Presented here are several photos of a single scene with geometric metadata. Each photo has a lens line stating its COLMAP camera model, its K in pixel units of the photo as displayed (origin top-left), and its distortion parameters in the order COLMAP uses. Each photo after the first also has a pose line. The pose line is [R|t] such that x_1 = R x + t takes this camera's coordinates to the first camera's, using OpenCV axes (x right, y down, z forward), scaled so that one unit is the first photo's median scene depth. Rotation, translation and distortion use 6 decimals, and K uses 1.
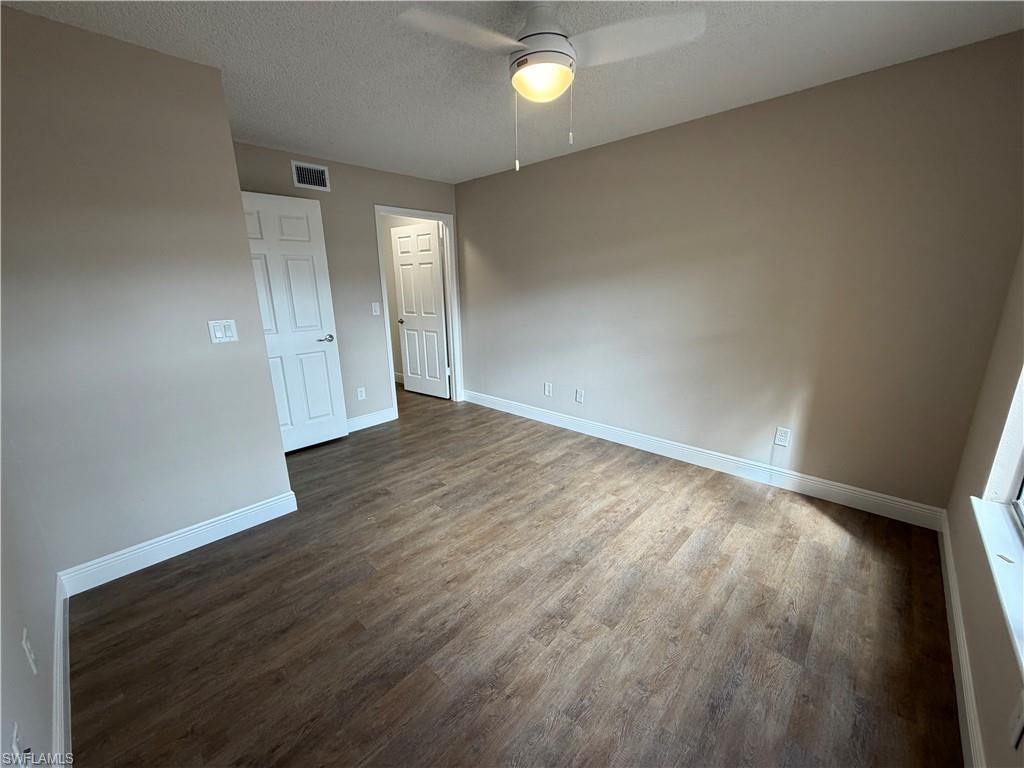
lens RADIAL K [[407.9, 0, 509.5], [0, 407.9, 386.5], [0, 0, 1]] dist [0.000362, 0.000496]
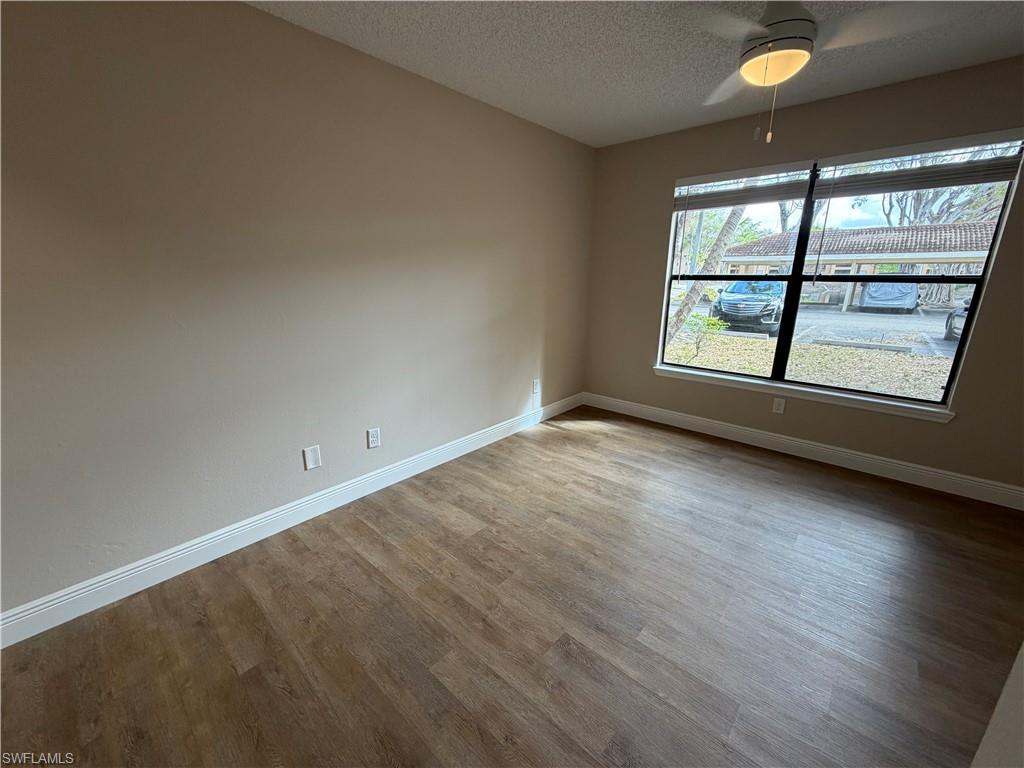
lens RADIAL K [[407.9, 0, 510.4], [0, 407.9, 387.4], [0, 0, 1]] dist [0.000362, 0.000496]
pose [[-0.020572, -0.252540, 0.967368, -0.688982], [0.248327, 0.935961, 0.249622, -0.250667], [-0.968458, 0.245359, 0.043458, 1.117904]]
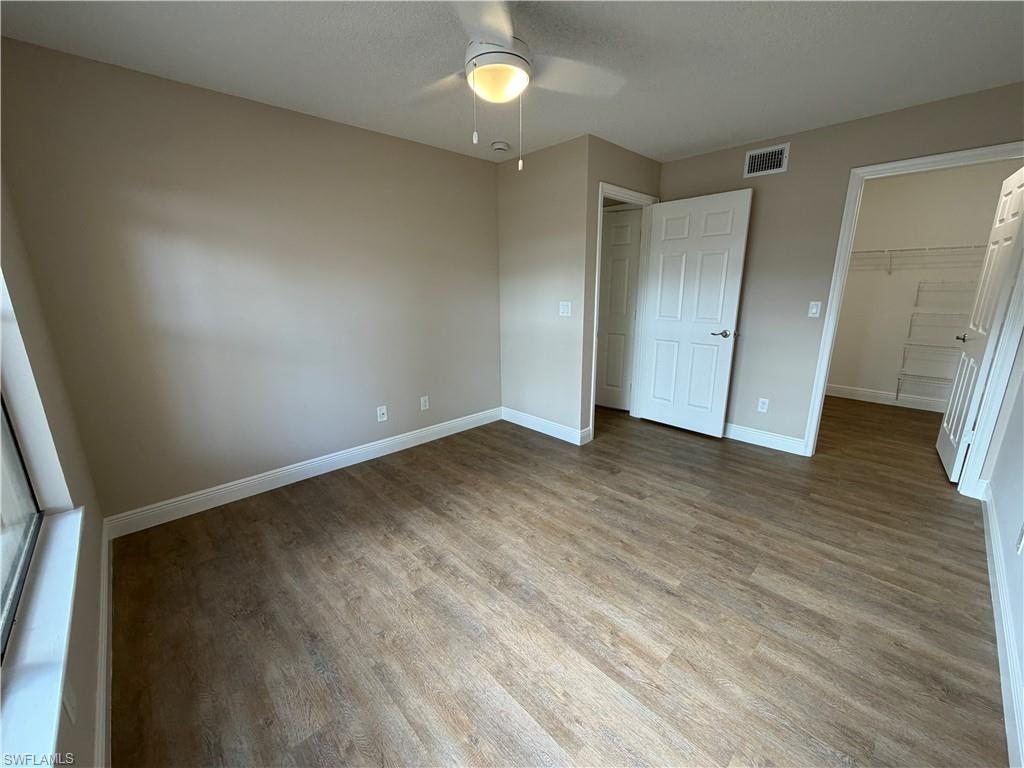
lens RADIAL K [[407.9, 0, 509.9], [0, 407.9, 385.9], [0, 0, 1]] dist [0.000362, 0.000496]
pose [[-0.060260, 0.259641, -0.963823, 0.779654], [-0.237482, 0.934124, 0.266488, -0.196695], [0.969521, 0.244949, 0.005369, 0.747696]]
